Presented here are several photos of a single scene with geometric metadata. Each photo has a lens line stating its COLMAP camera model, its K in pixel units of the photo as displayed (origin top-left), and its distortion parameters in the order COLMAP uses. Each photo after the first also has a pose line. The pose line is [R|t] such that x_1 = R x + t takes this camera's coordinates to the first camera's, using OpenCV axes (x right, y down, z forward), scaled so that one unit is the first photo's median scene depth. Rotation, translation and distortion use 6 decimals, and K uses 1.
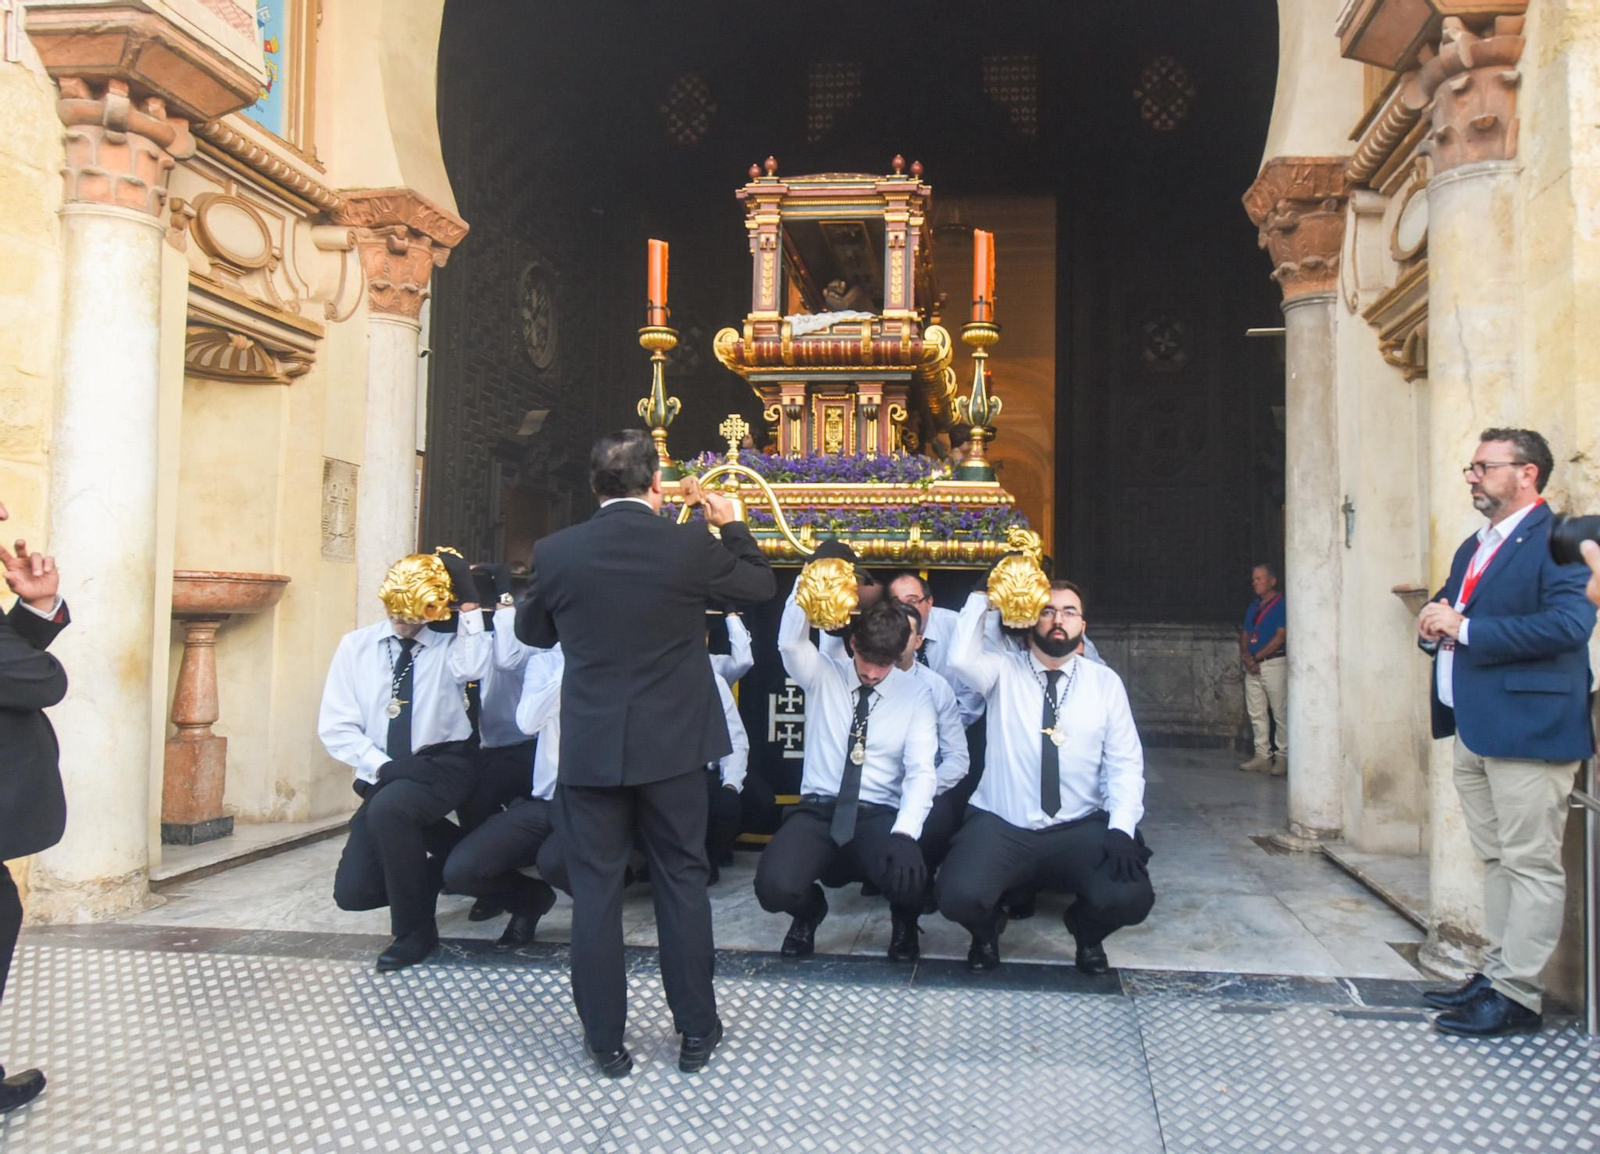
lens RADIAL K [[1087.5, 0, 906.4], [0, 1087.5, 544.4], [0, 0, 1]] dist [0.002417, -0.001875]
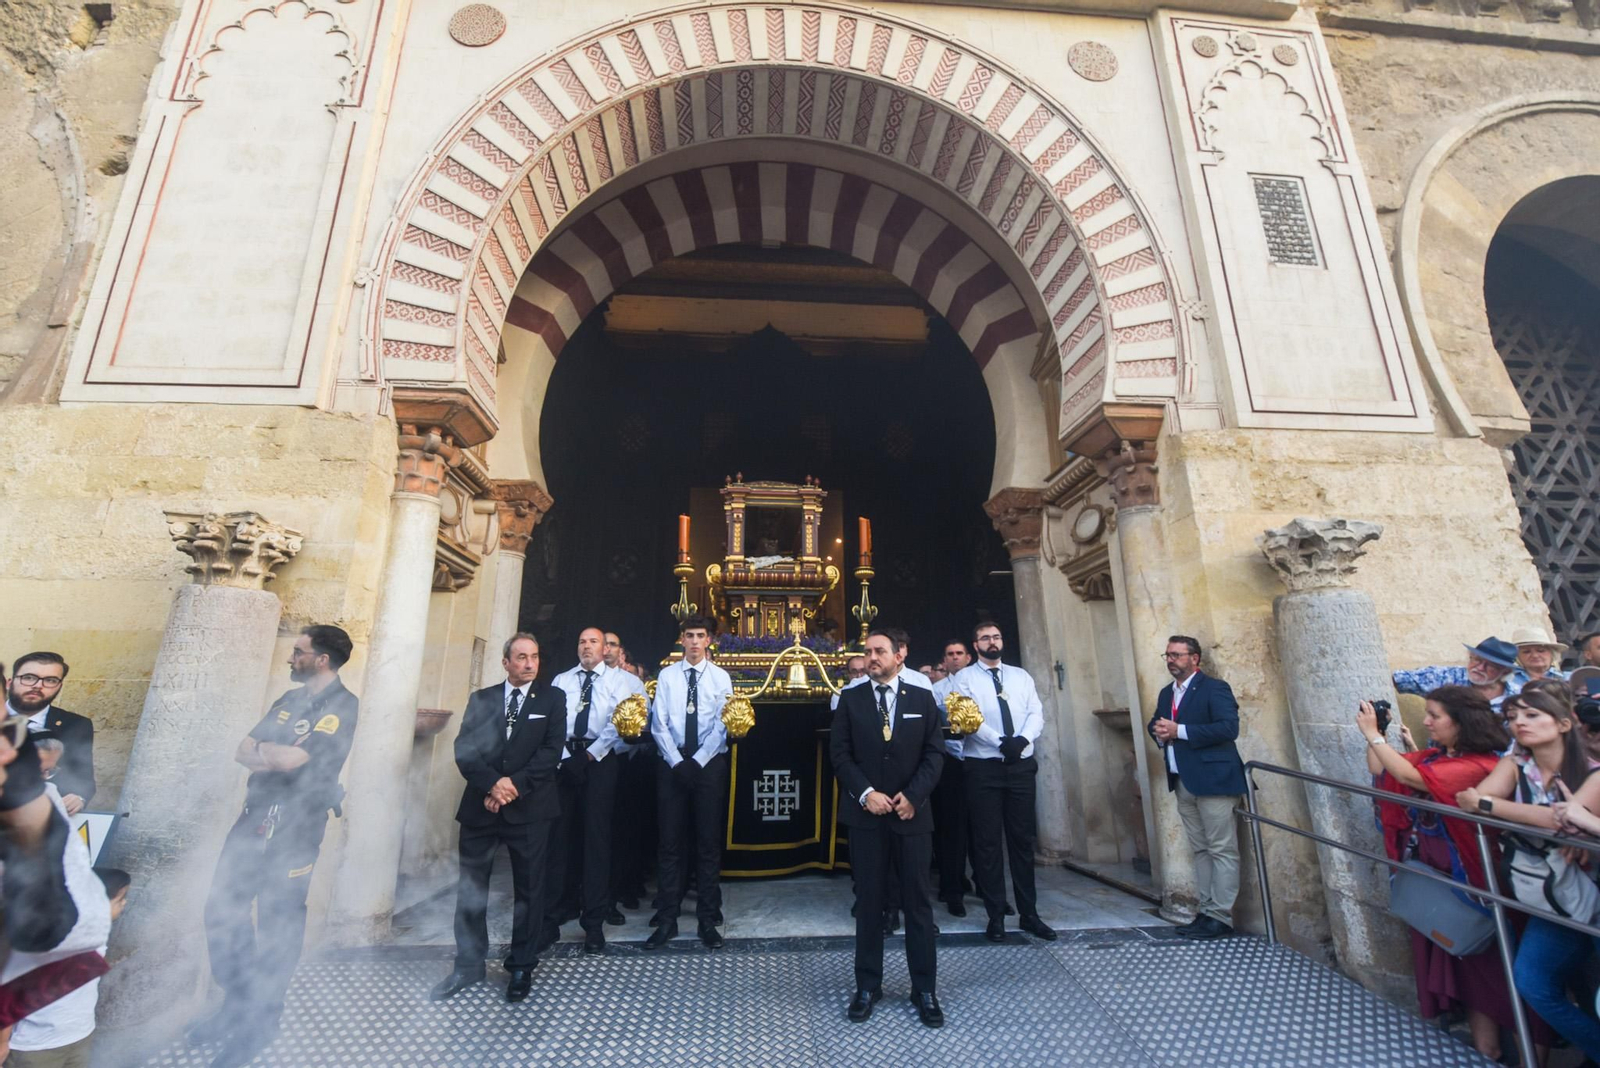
lens RADIAL K [[668.0, 0, 797.1], [0, 668.0, 537.0], [0, 0, 1]] dist [-0.012835, -0.000613]
pose [[0.985794, 0.031155, 0.165045, -0.234906], [0.005246, 0.976455, -0.215658, -0.007587], [-0.167878, 0.213460, 0.962420, -0.085052]]
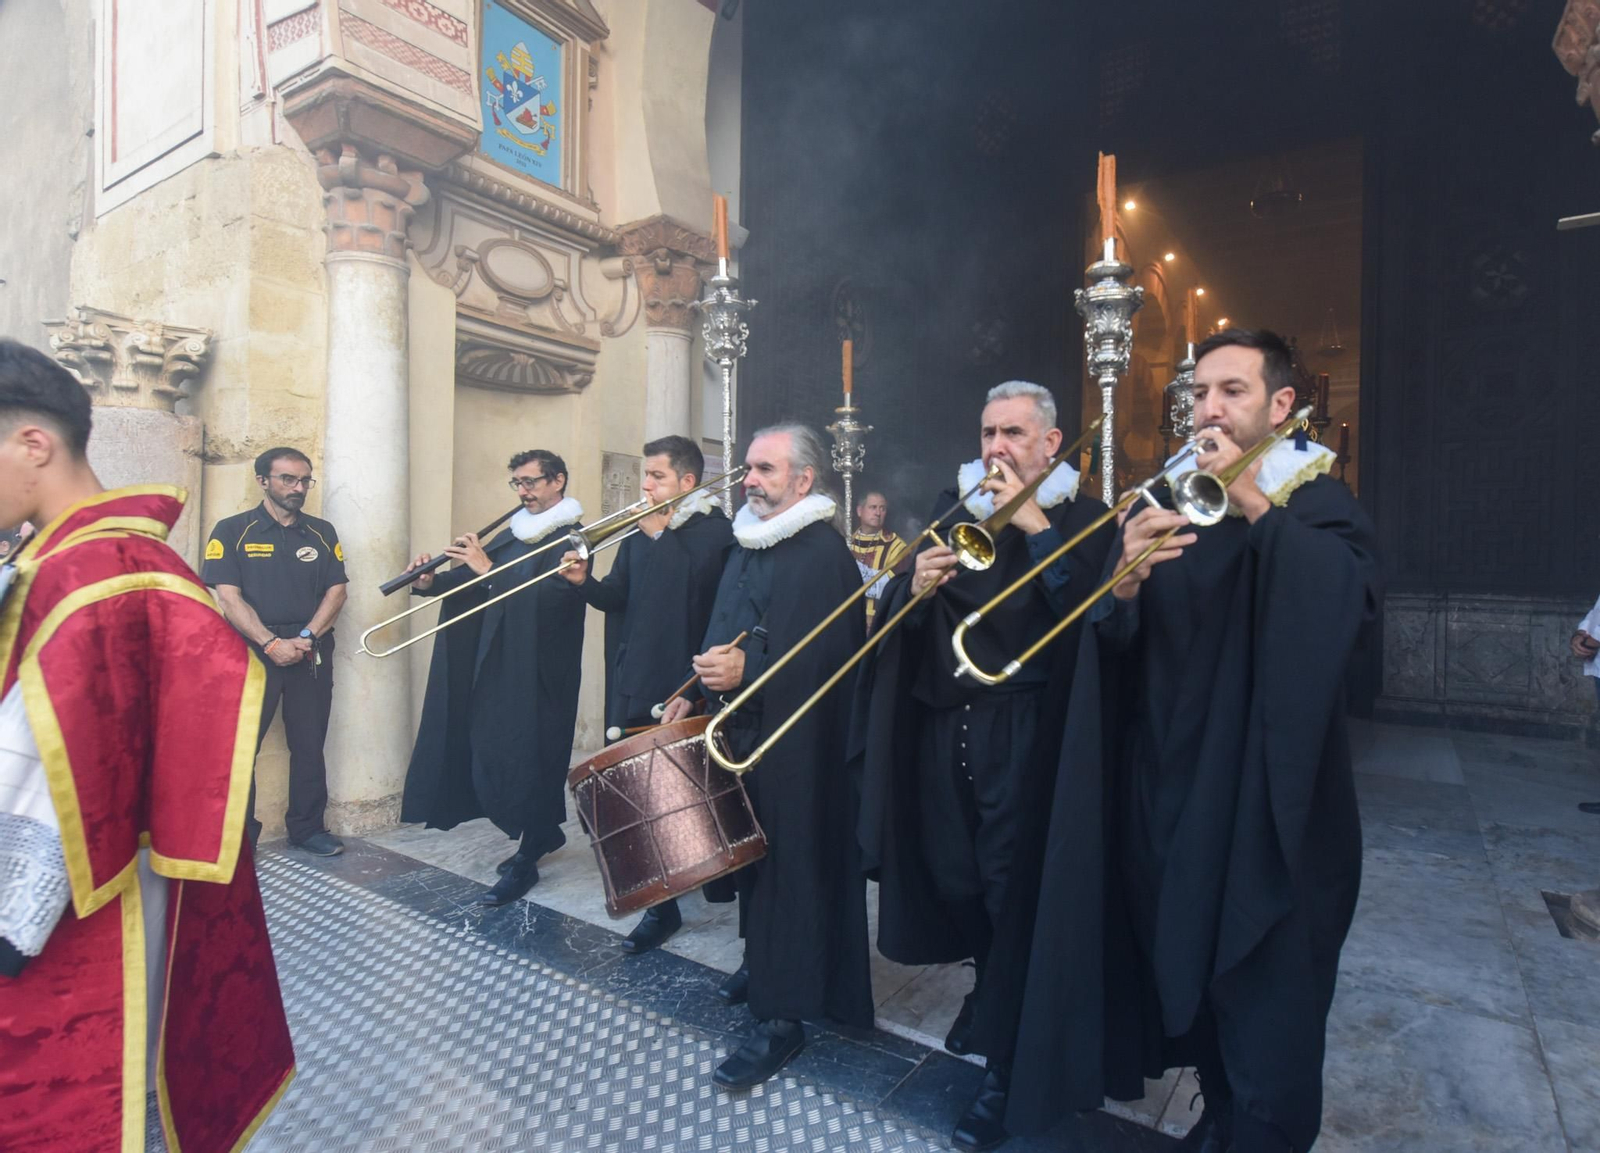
lens RADIAL K [[856.8, 0, 883.6], [0, 856.8, 555.6], [0, 0, 1]] dist [-0.003332, -0.004820]
pose [[0.902963, 0.004688, -0.429693, 0.159422], [0.018820, 0.998550, 0.050442, -0.007716], [0.429306, -0.053634, 0.901565, 0.285343]]
